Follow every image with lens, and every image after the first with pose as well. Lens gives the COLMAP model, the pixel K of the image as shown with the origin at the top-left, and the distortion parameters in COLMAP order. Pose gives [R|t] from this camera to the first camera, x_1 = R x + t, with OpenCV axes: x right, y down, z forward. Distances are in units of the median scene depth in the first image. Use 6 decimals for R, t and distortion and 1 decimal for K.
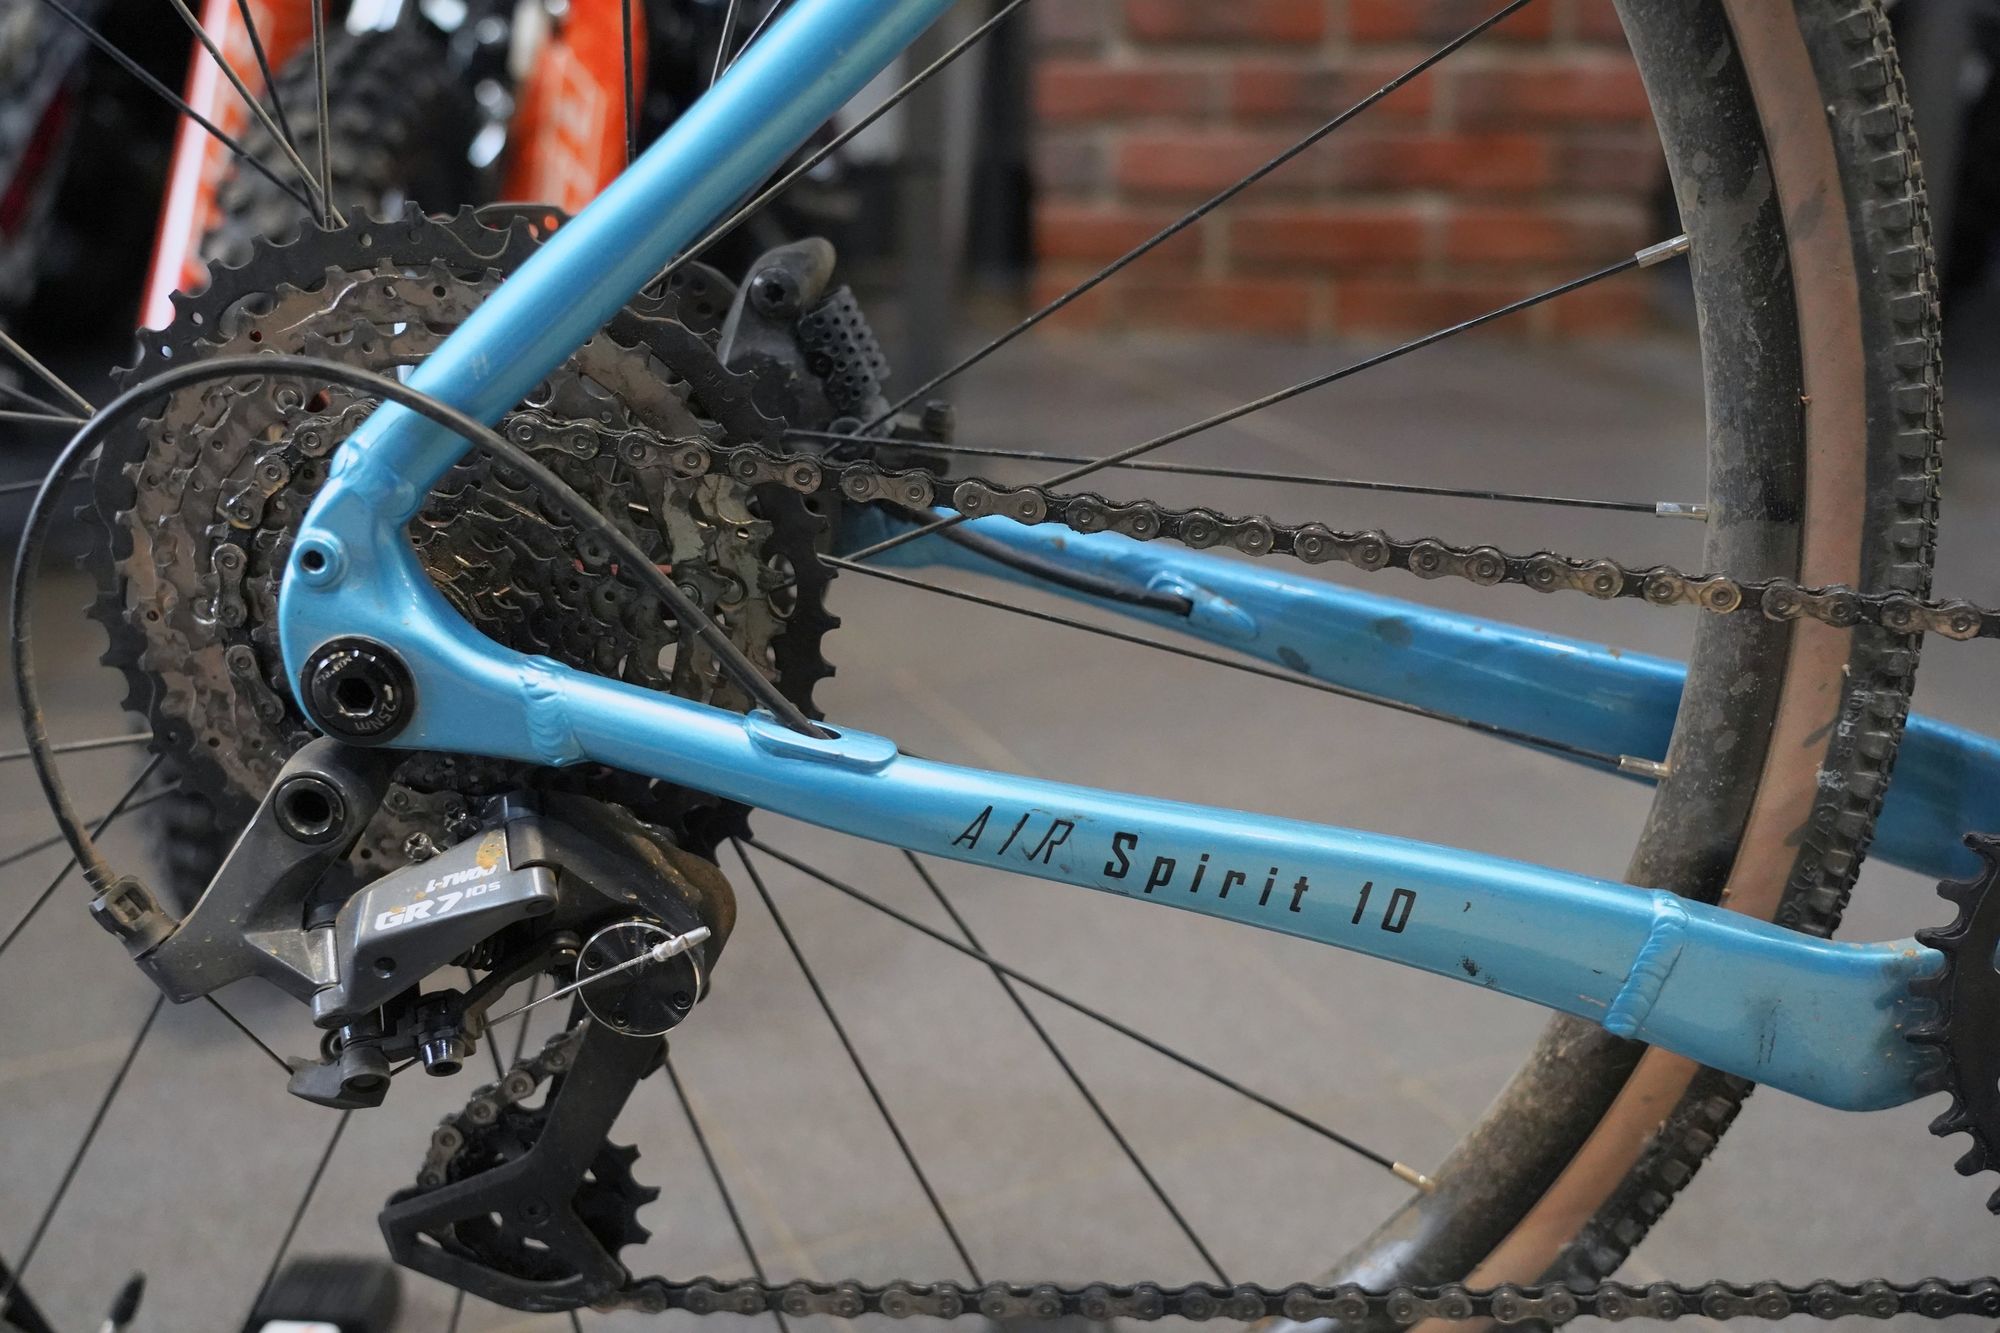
lens RADIAL K [[2249.8, 0, 999.6], [0, 2249.8, 668.4], [0, 0, 1]] dist [0.022147, 0.000000]
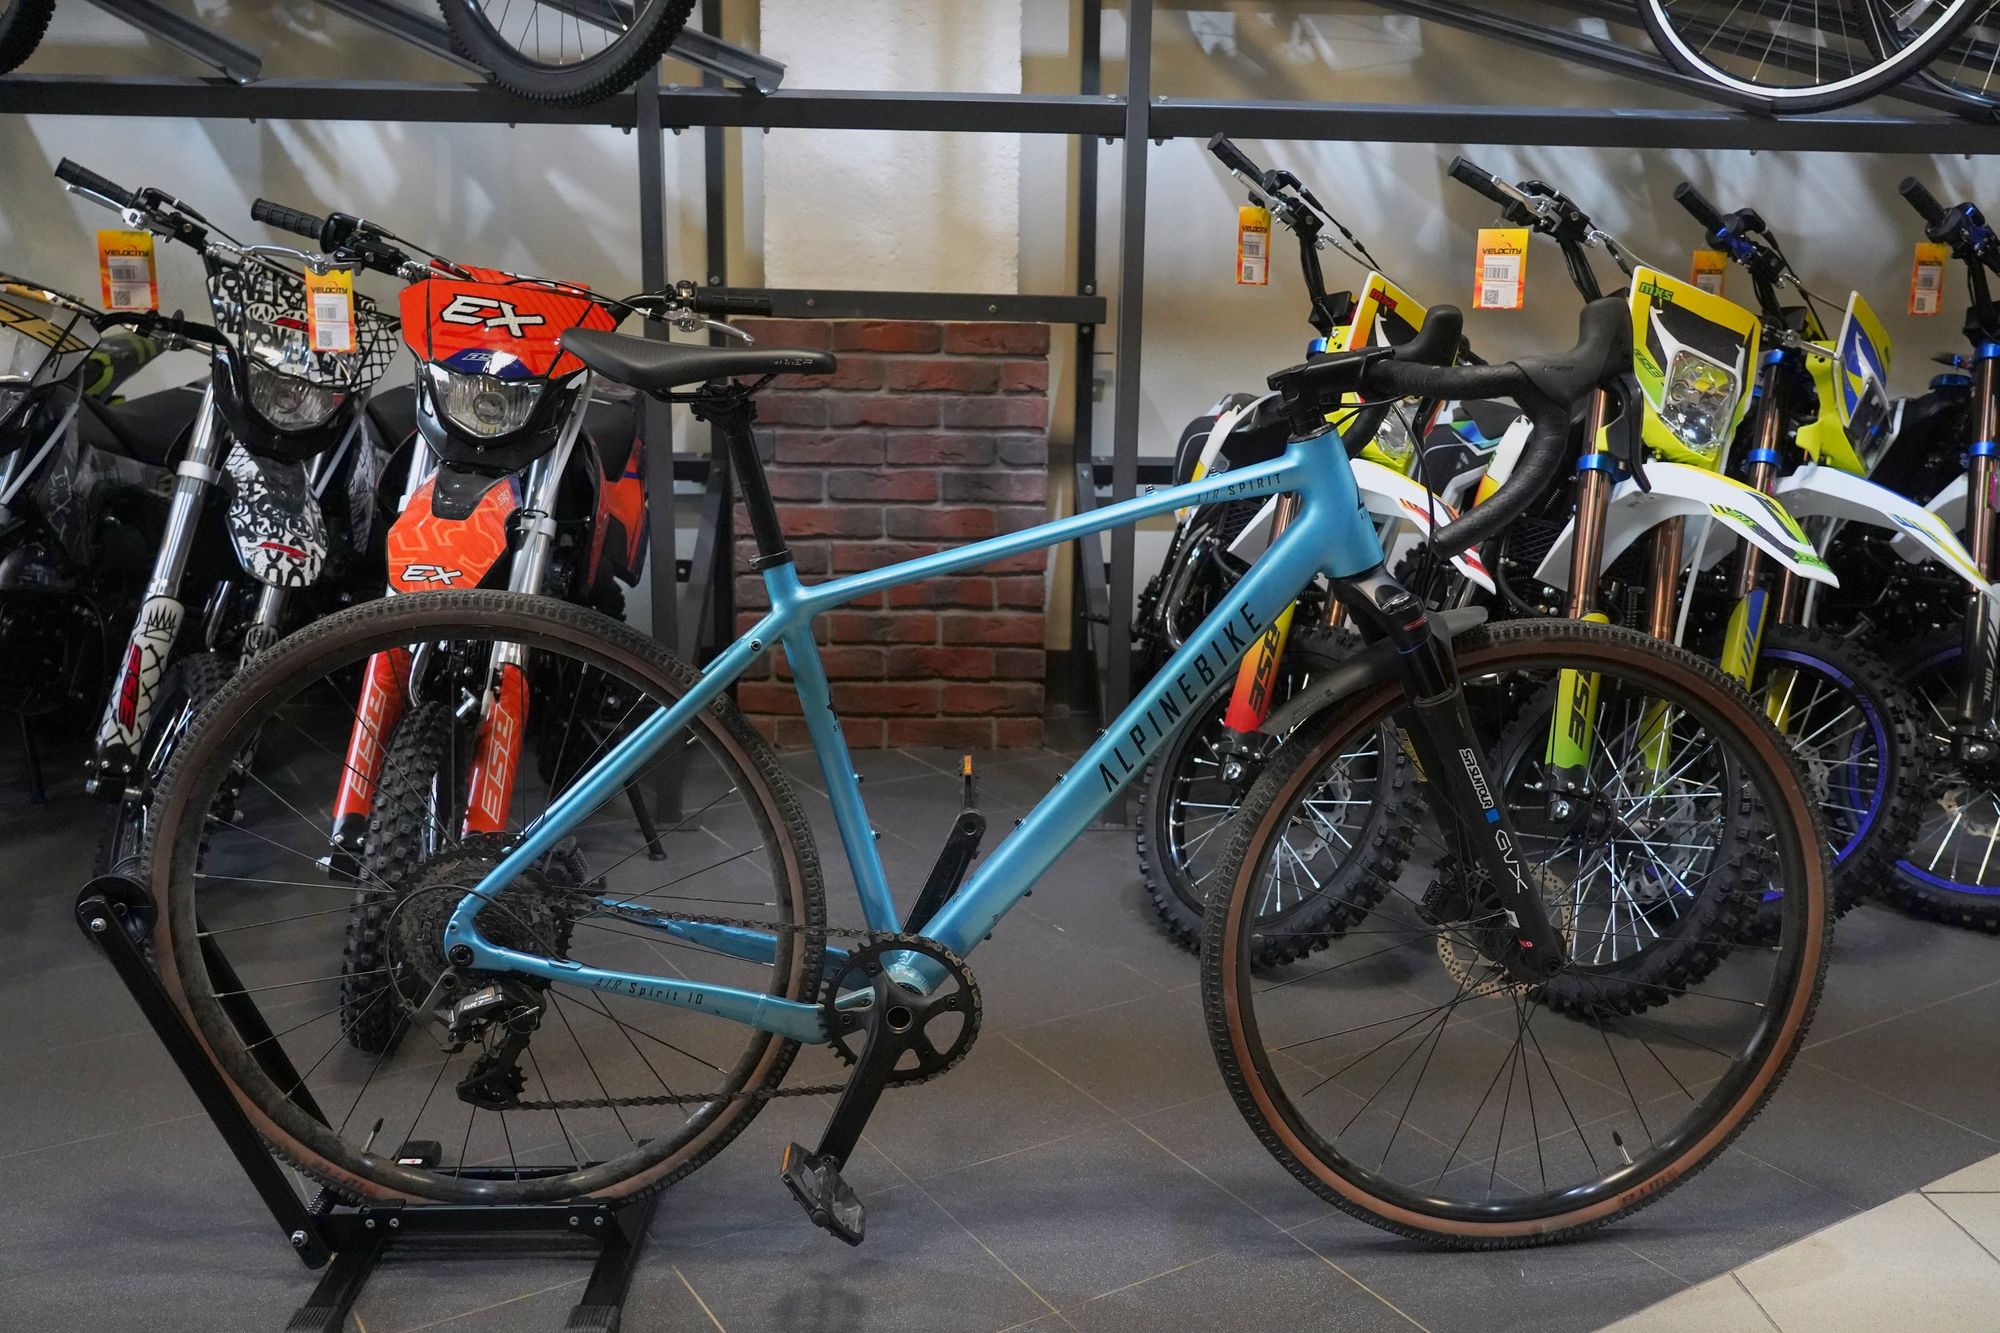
lens RADIAL K [[1717.3, 0, 1003.4], [0, 1717.3, 663.6], [0, 0, 1]] dist [0.005890, -0.000378]
pose [[0.993663, -0.008079, 0.112106, 0.382068], [0.023451, 0.990365, -0.136481, -0.068416], [-0.109923, 0.138245, 0.984279, -2.382952]]
